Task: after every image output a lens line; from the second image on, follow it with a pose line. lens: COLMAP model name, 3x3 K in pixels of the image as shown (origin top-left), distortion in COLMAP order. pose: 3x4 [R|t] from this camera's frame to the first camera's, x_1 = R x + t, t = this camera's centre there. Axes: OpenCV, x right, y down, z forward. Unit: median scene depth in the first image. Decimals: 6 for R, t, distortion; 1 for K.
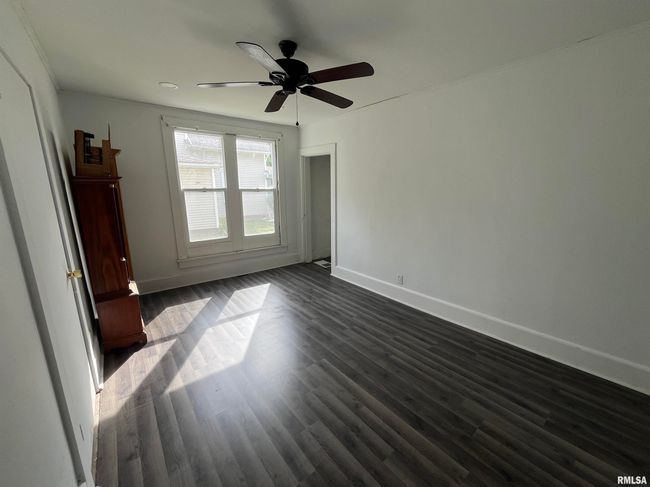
lens RADIAL K [[263.6, 0, 323.8], [0, 263.6, 244.0], [0, 0, 1]] dist [0.000416, -0.000698]
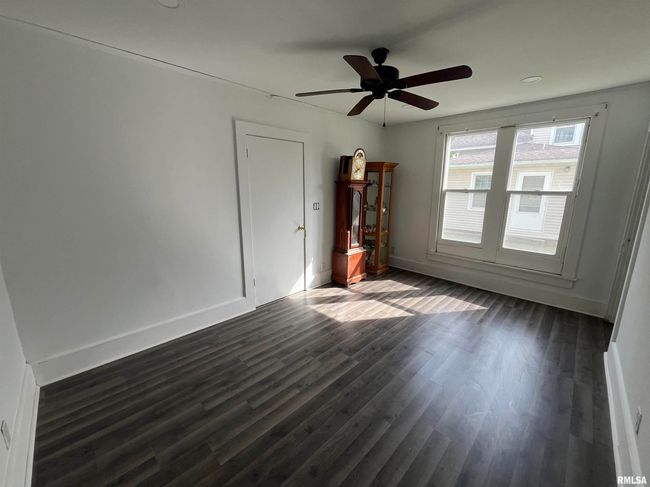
lens RADIAL K [[263.6, 0, 325.6], [0, 263.6, 242.8], [0, 0, 1]] dist [0.000416, -0.000698]
pose [[0.124966, 0.207526, -0.970215, 0.542557], [-0.217487, 0.959827, 0.177292, -0.088254], [0.968030, 0.188853, 0.165080, 0.407796]]
